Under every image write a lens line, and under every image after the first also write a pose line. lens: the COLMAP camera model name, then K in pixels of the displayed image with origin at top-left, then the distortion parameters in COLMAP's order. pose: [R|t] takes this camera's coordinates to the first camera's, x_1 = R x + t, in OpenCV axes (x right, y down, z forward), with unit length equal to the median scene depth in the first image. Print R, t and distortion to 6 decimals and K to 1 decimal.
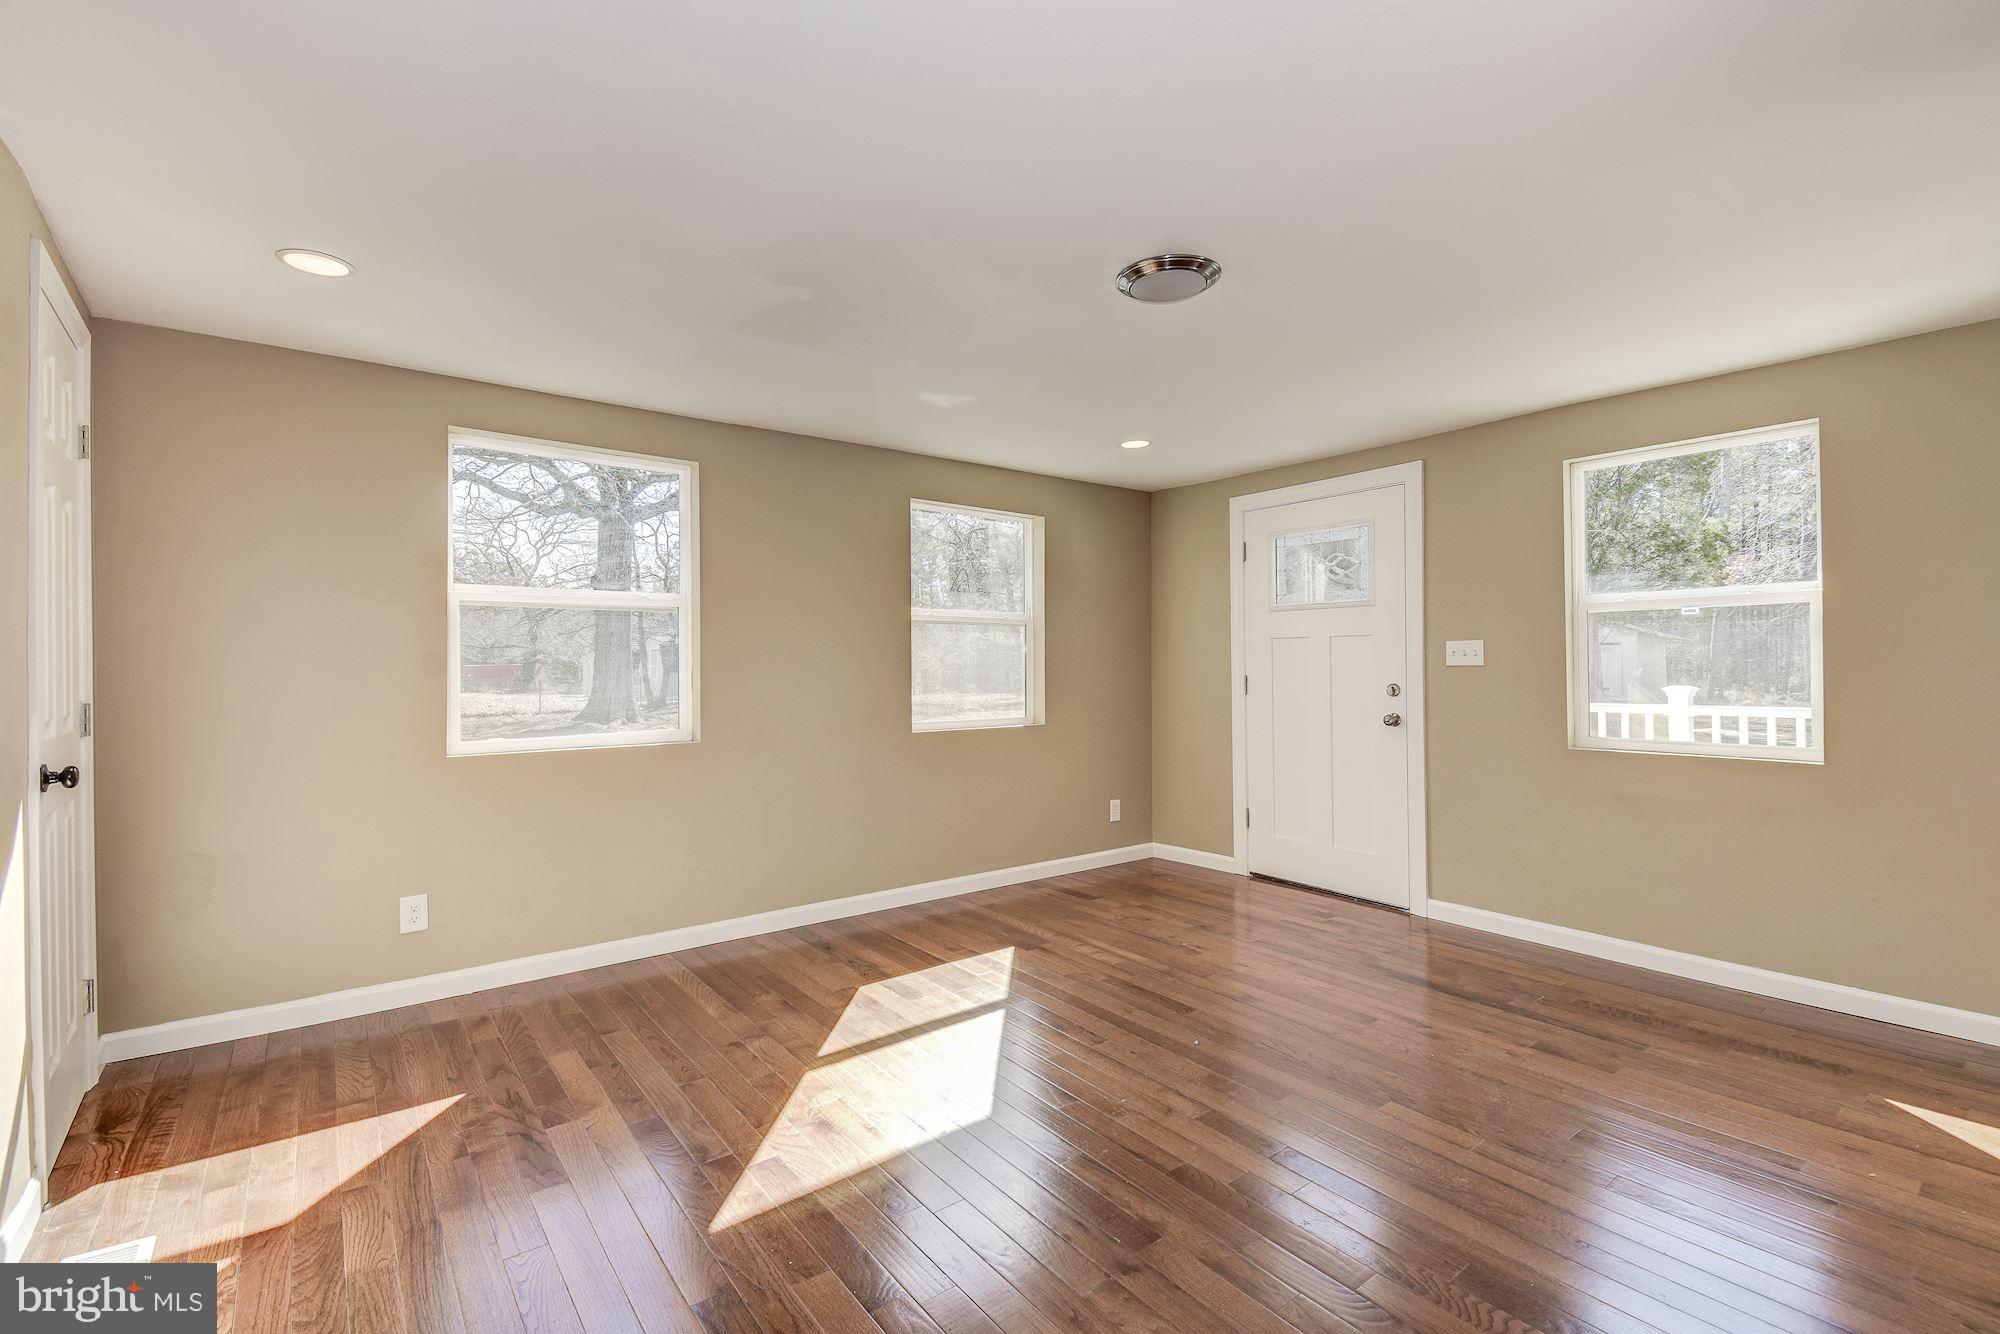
lens RADIAL K [[877.6, 0, 990.5], [0, 877.6, 666.7], [0, 0, 1]] dist [0.022586, -0.004489]
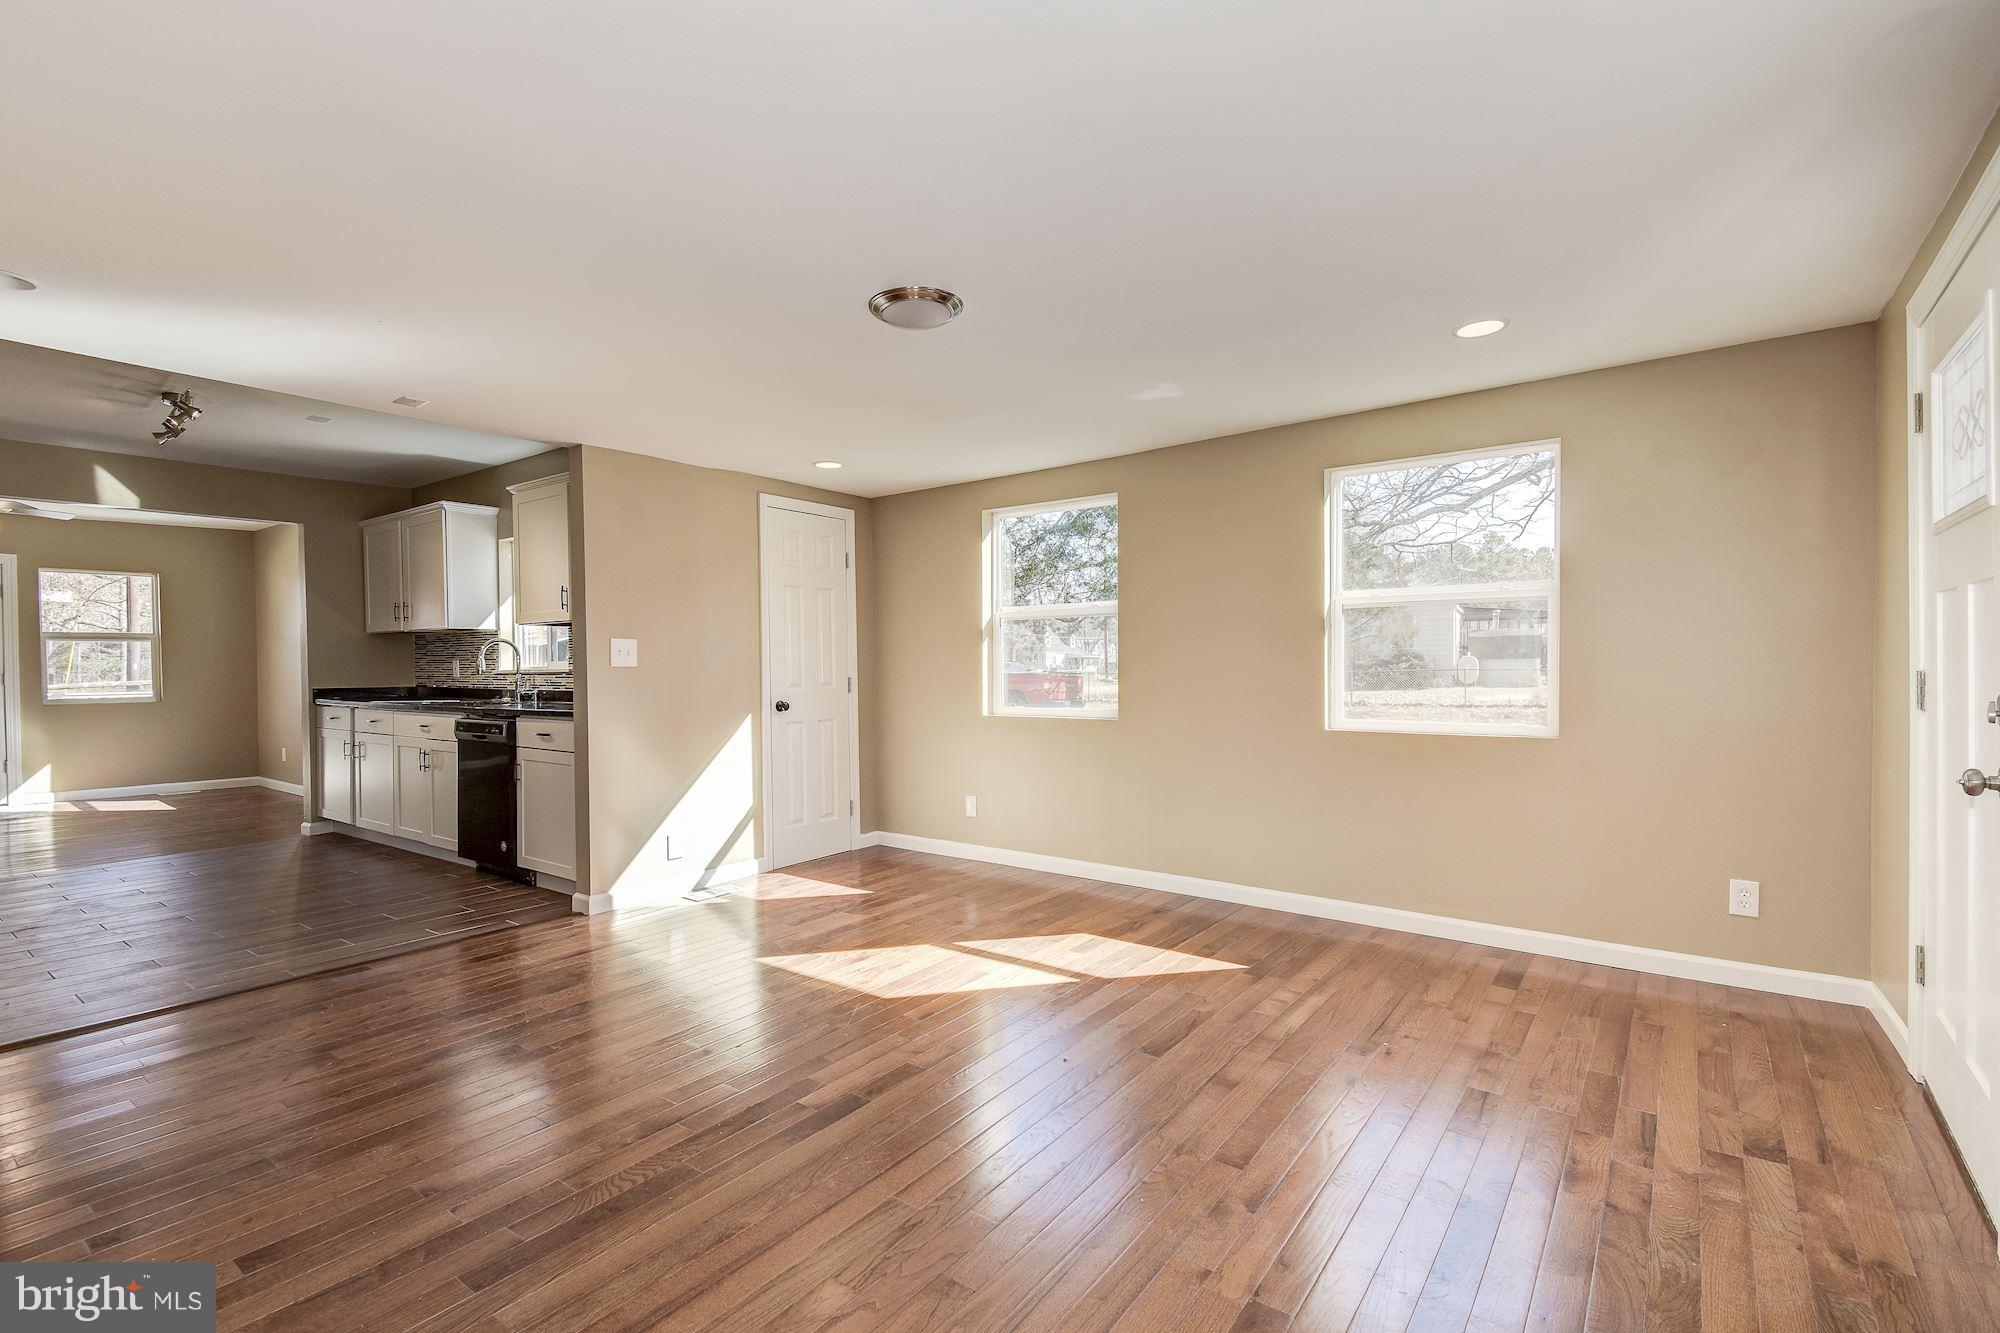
lens RADIAL K [[877.6, 0, 981.6], [0, 877.6, 666.7], [0, 0, 1]] dist [0.022586, -0.004489]
pose [[0.258422, -0.000351, -0.966032, 0.852104], [0.007542, 0.999970, 0.001654, 0.005735], [0.966003, -0.007713, 0.258417, 0.513975]]
